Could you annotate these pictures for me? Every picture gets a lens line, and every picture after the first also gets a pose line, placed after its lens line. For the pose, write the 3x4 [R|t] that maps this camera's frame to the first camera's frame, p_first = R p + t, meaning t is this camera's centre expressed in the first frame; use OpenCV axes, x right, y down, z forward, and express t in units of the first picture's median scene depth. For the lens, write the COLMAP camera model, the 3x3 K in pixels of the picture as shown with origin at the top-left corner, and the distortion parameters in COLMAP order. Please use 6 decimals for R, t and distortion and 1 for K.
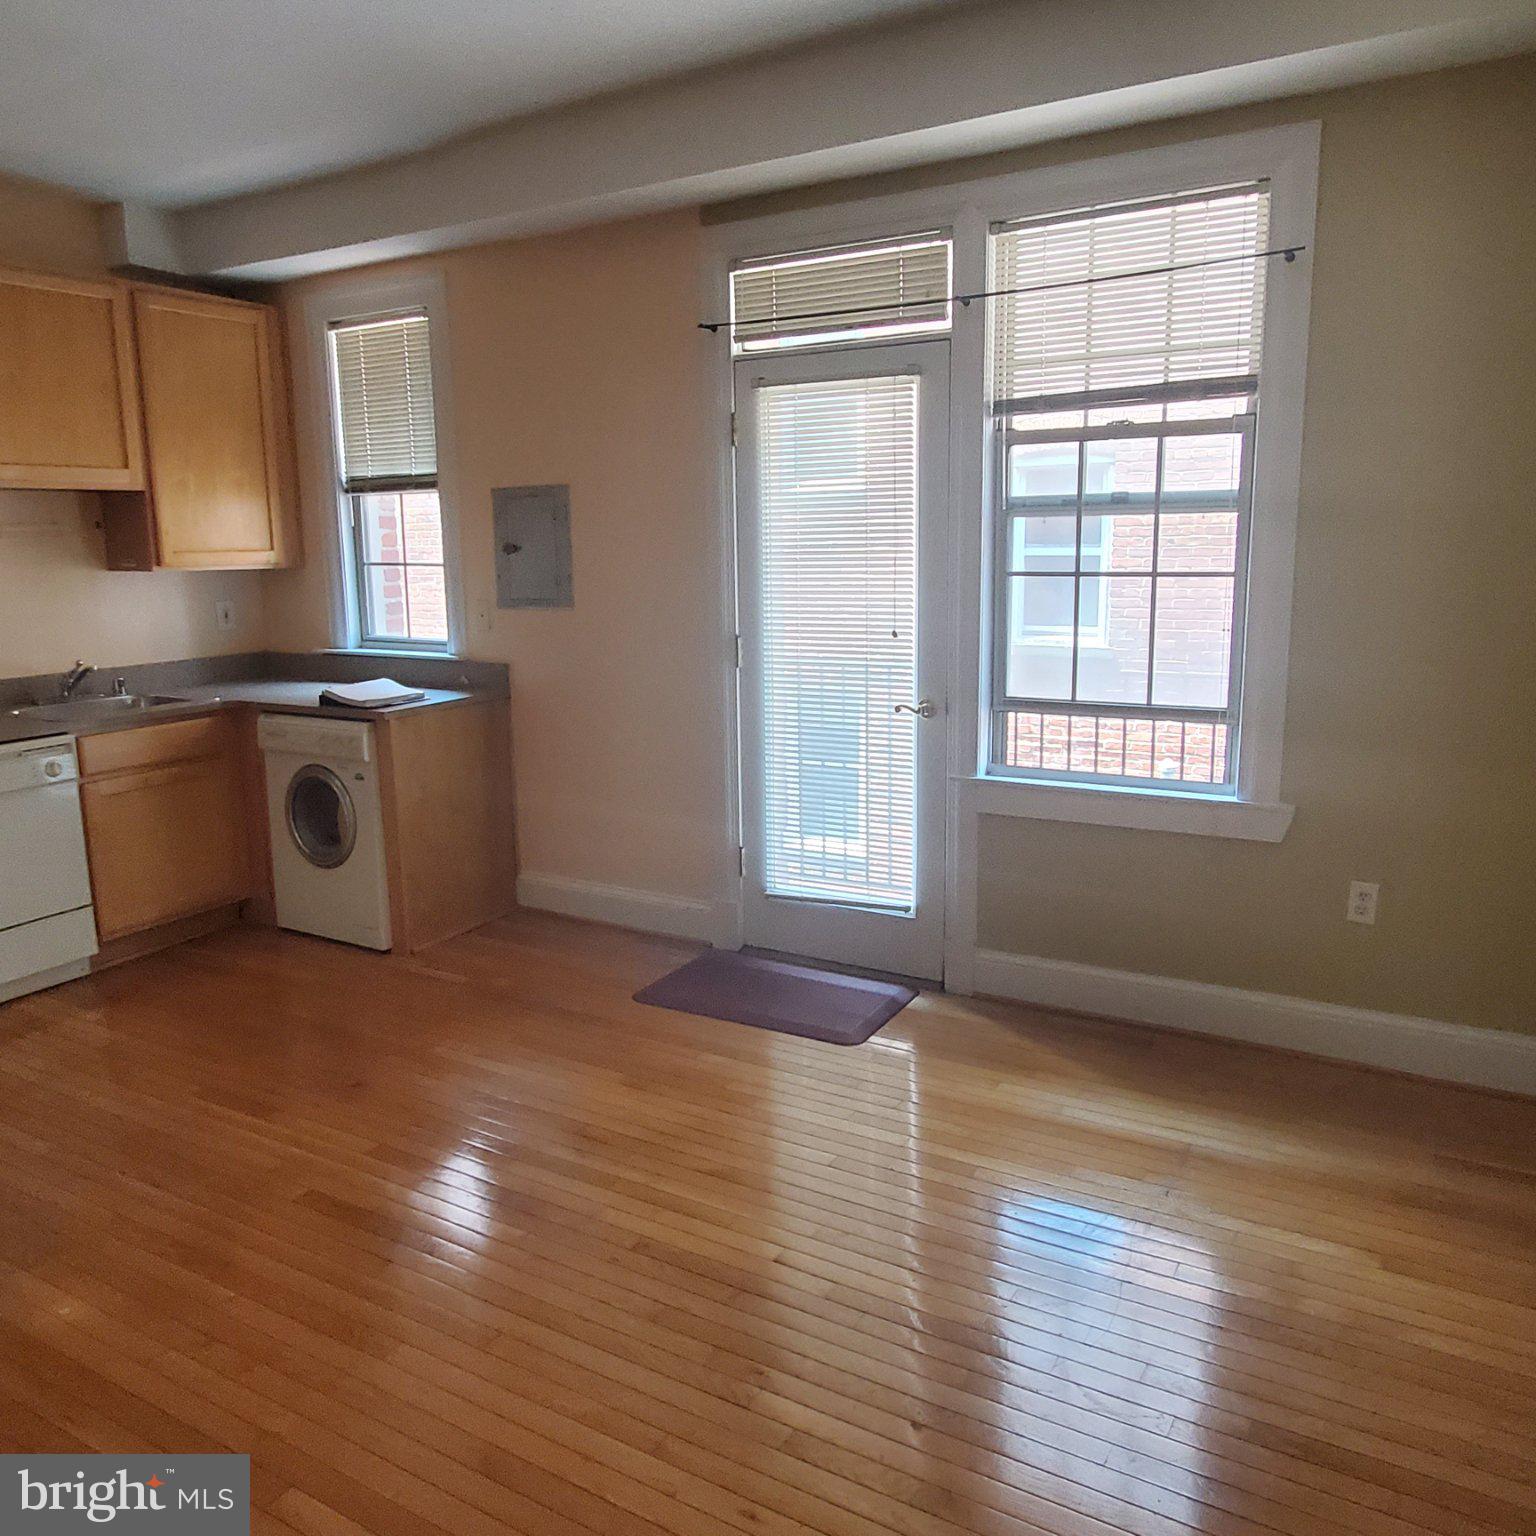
lens RADIAL K [[1215.5, 0, 760.4], [0, 1215.5, 766.4], [0, 0, 1]] dist [-0.010339, 0.002972]
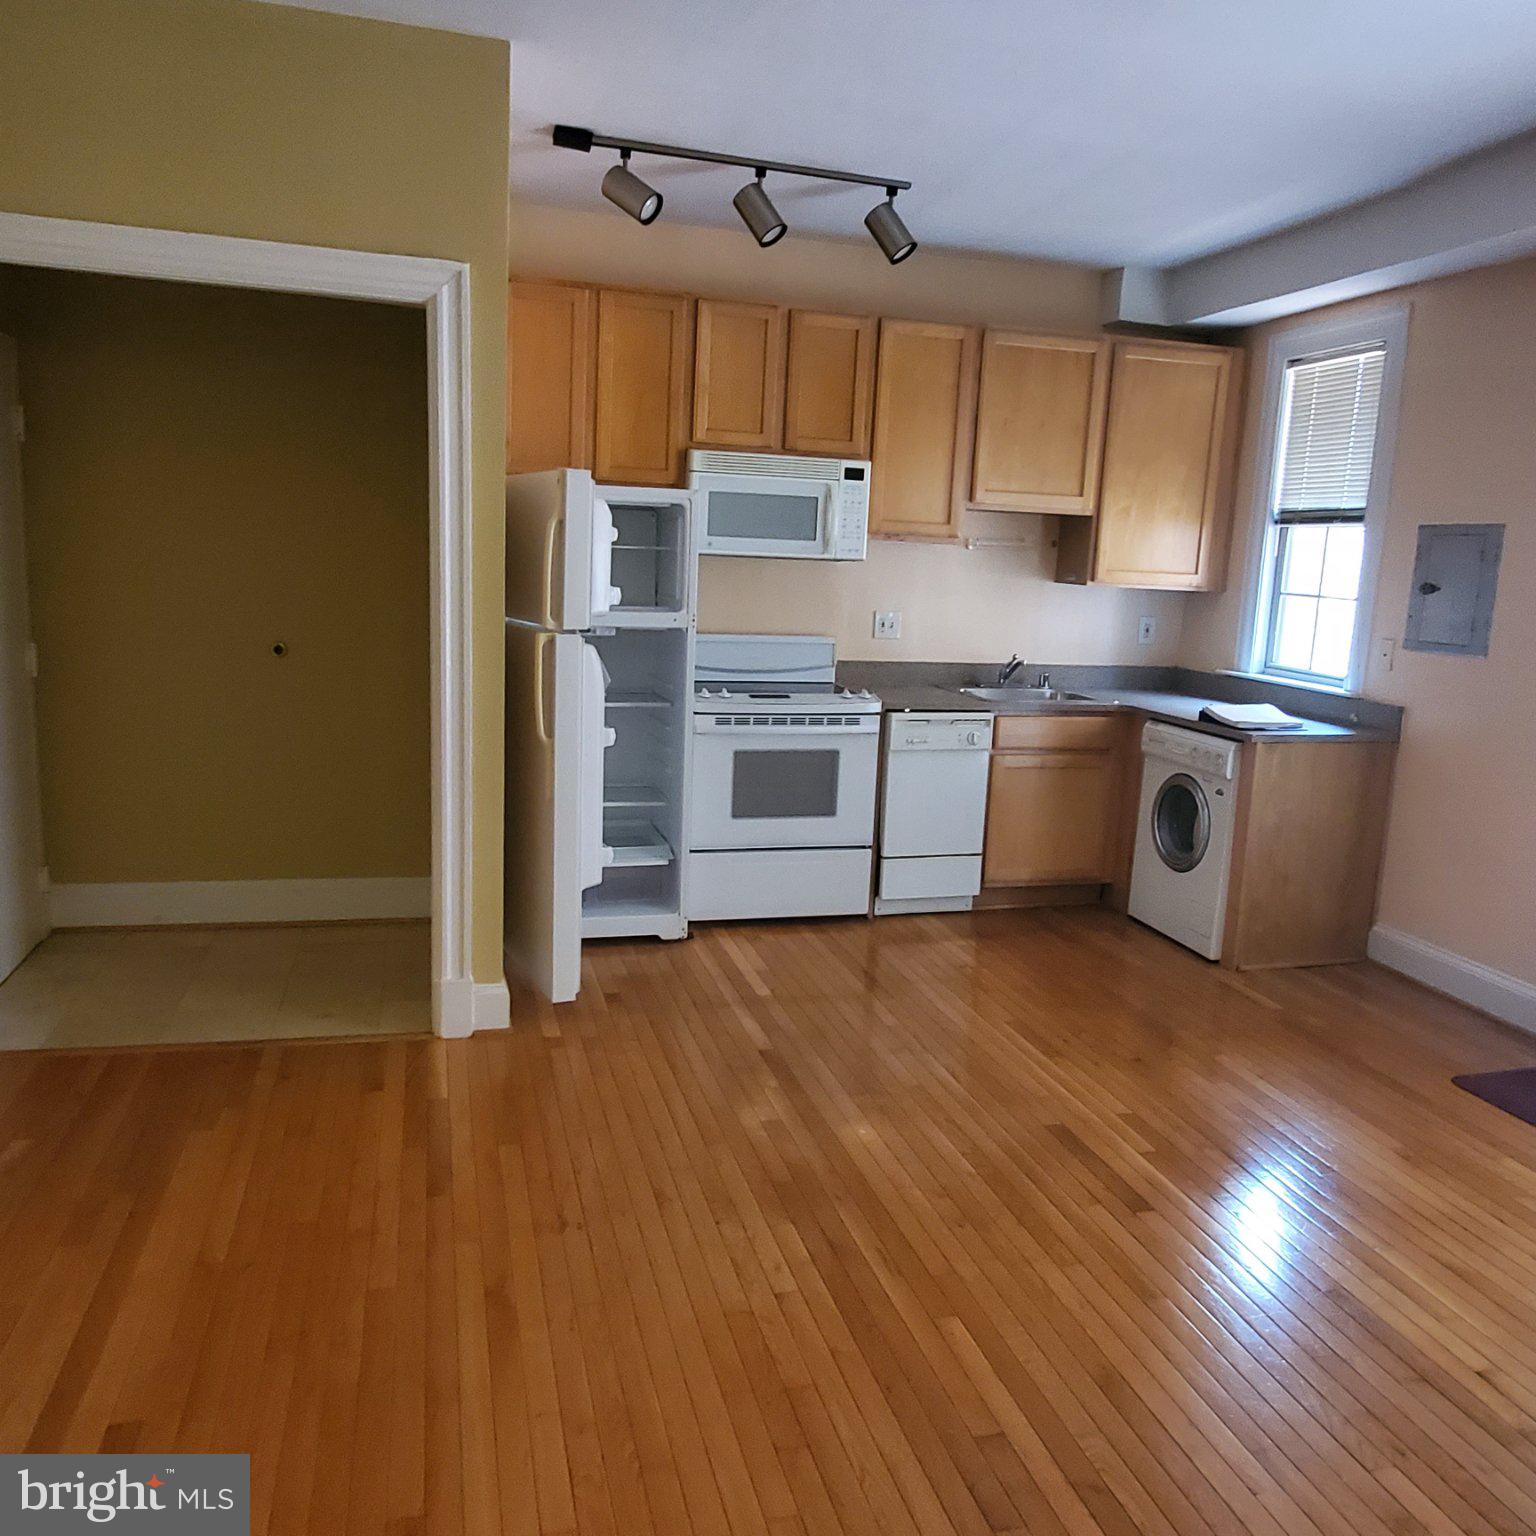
lens RADIAL K [[1228.3, 0, 768.8], [0, 1228.3, 766.3], [0, 0, 1]] dist [-0.005489, 0.007271]
pose [[0.717832, 0.168332, -0.675560, 0.099705], [-0.183392, 0.981779, 0.049766, 0.005252], [0.671628, 0.088169, 0.735624, -0.047331]]
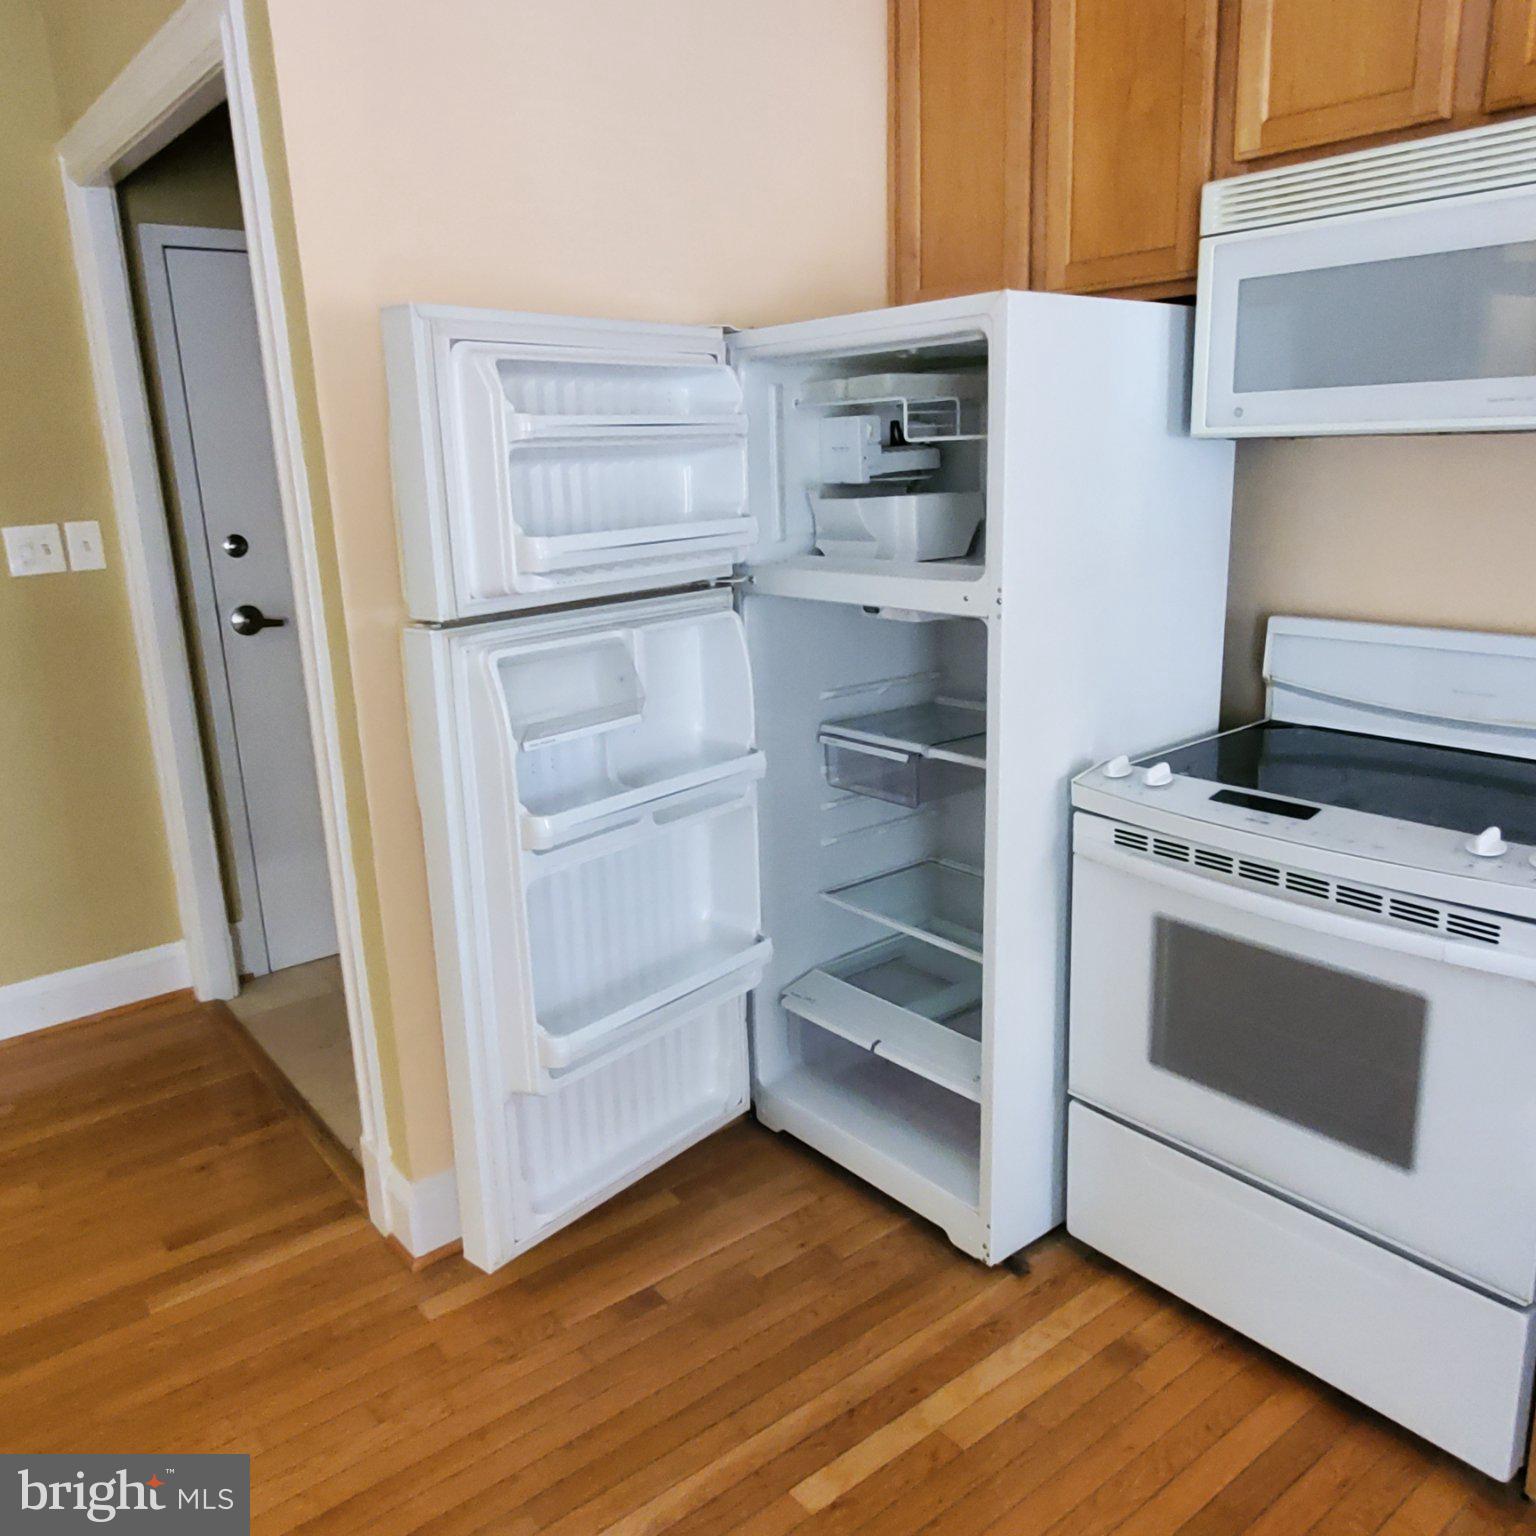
lens RADIAL K [[1215.5, 0, 763.5], [0, 1215.5, 766.1], [0, 0, 1]] dist [-0.010339, 0.002972]
pose [[-0.350369, 0.270296, -0.896762, -0.204939], [-0.134376, 0.933041, 0.333732, -0.124353], [0.926922, 0.237432, -0.290588, 0.677594]]
